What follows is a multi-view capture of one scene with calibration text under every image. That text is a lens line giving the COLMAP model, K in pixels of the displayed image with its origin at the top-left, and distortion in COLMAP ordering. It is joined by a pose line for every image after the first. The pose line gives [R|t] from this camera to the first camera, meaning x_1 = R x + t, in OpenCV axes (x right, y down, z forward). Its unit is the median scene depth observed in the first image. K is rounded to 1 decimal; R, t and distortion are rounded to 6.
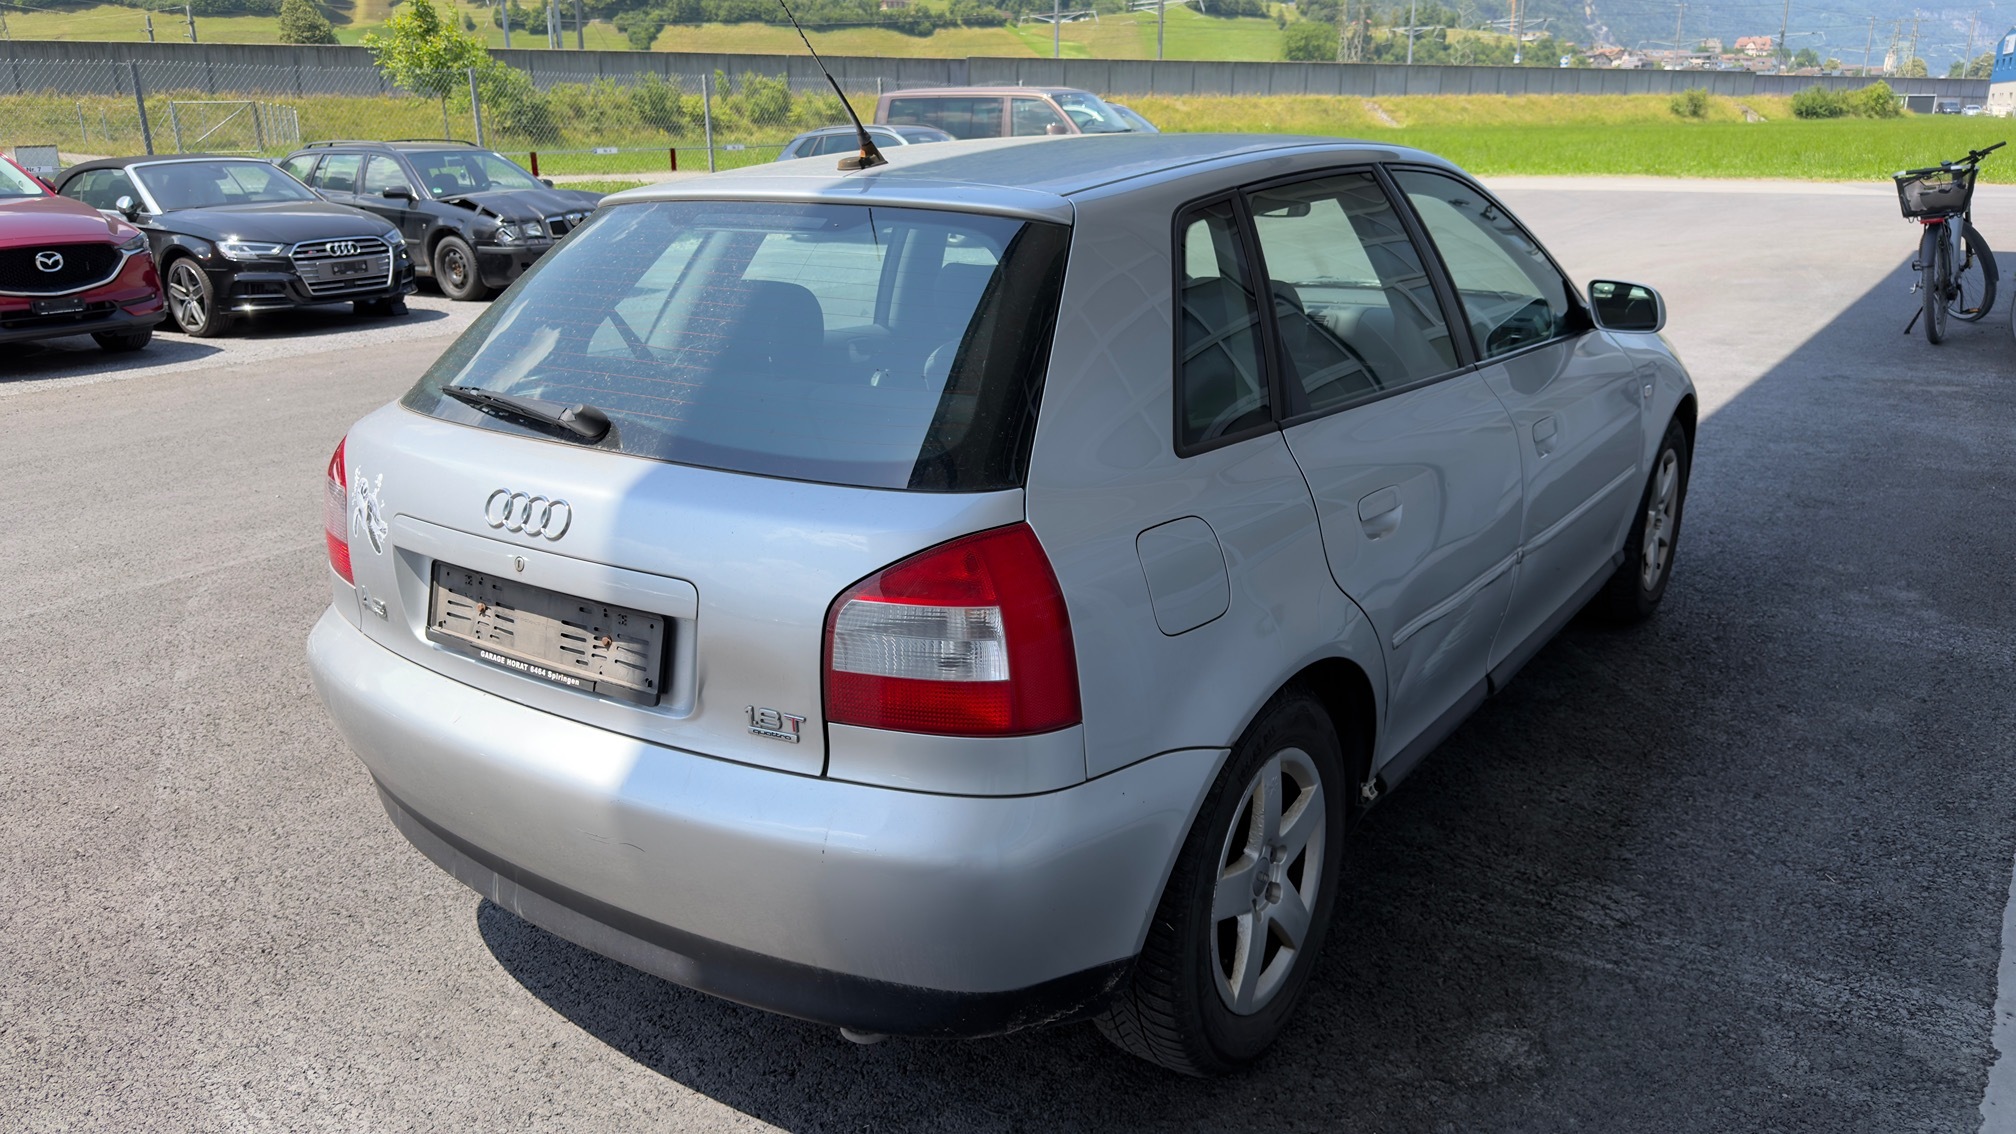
lens RADIAL K [[1416.9, 0, 1008.0], [0, 1416.9, 567.0], [0, 0, 1]] dist [0.004317, 0.004706]
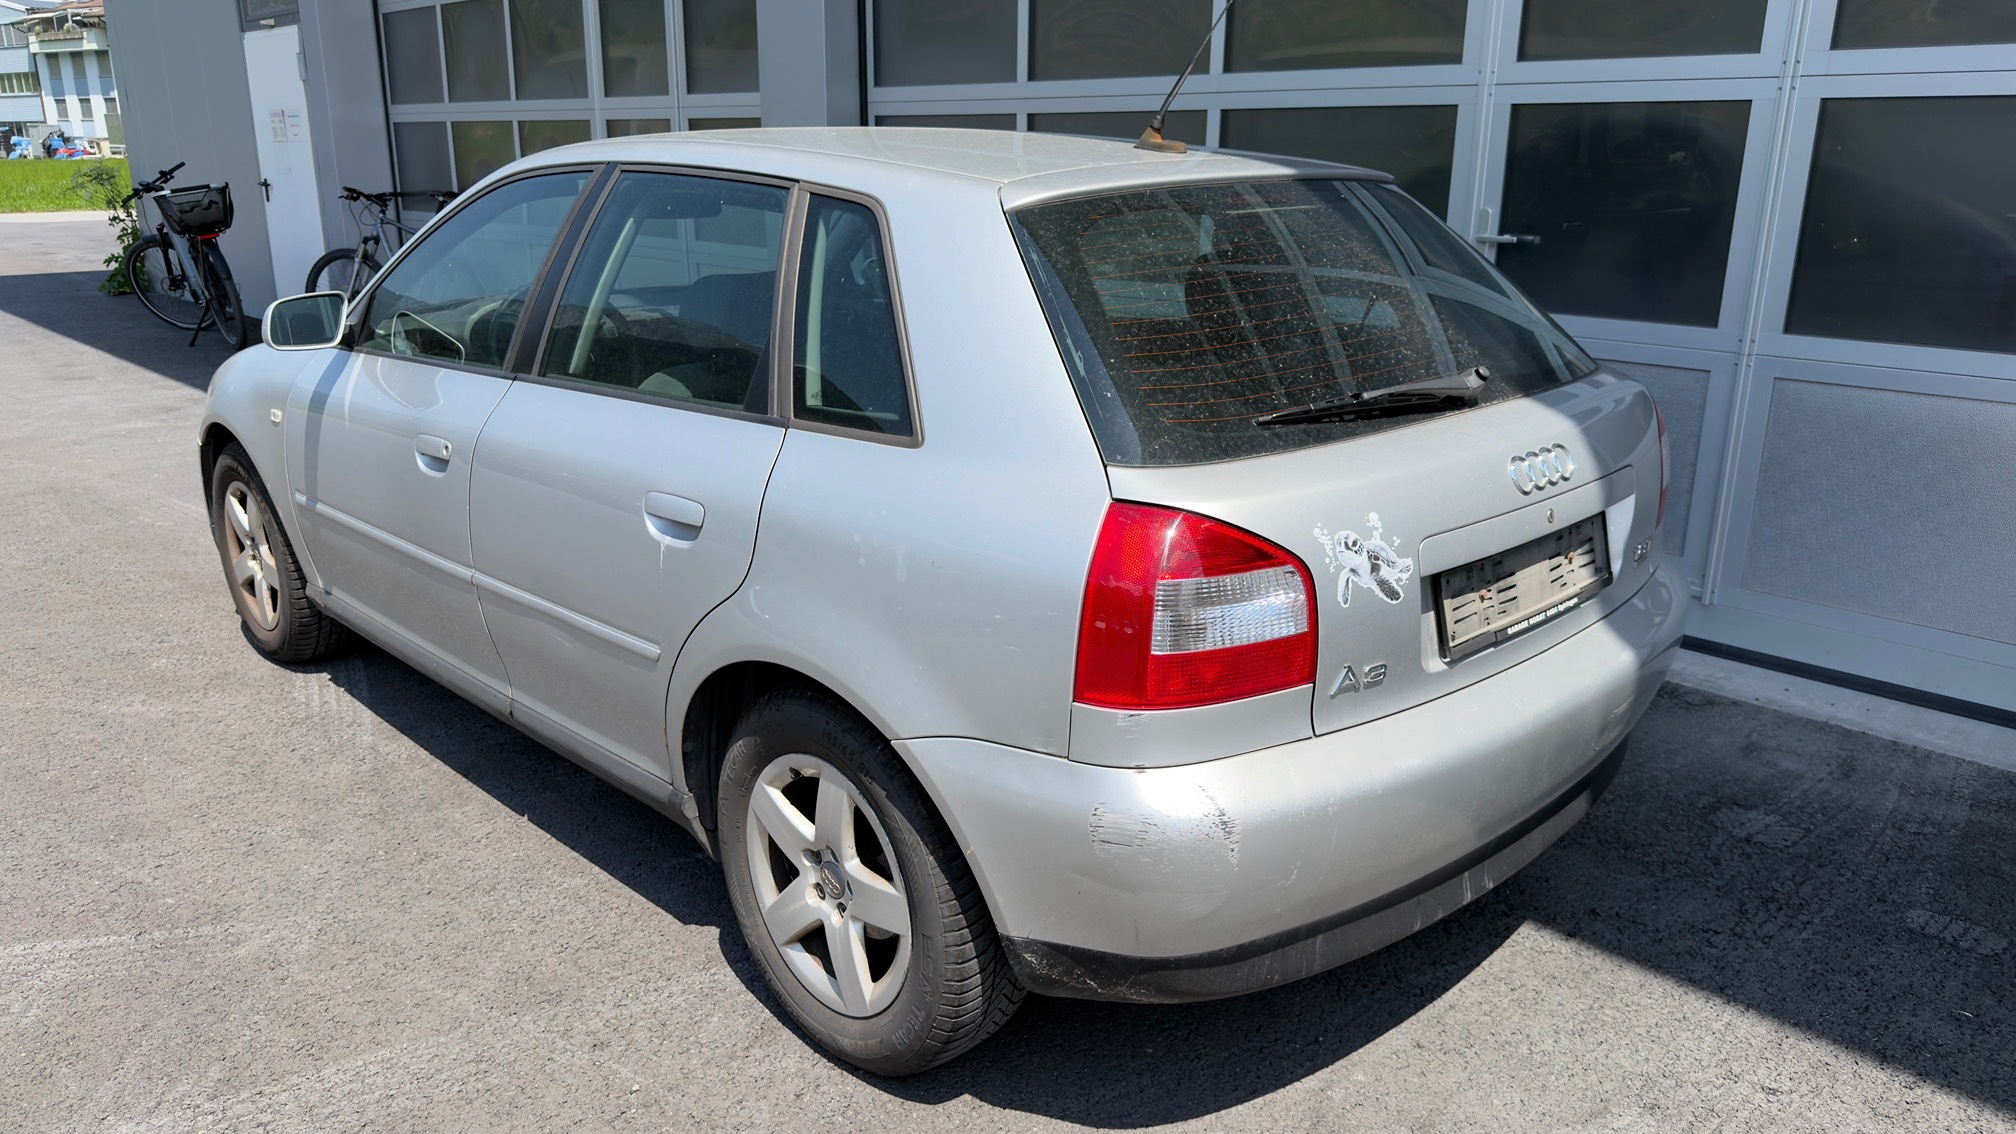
lens RADIAL K [[1416.9, 0, 1008.0], [0, 1416.9, 567.0], [0, 0, 1]] dist [0.004317, 0.004706]
pose [[0.185602, -0.261606, 0.947161, -1.299197], [0.282110, 0.937516, 0.203661, -0.269756], [-0.941258, 0.229403, 0.247807, 1.016080]]
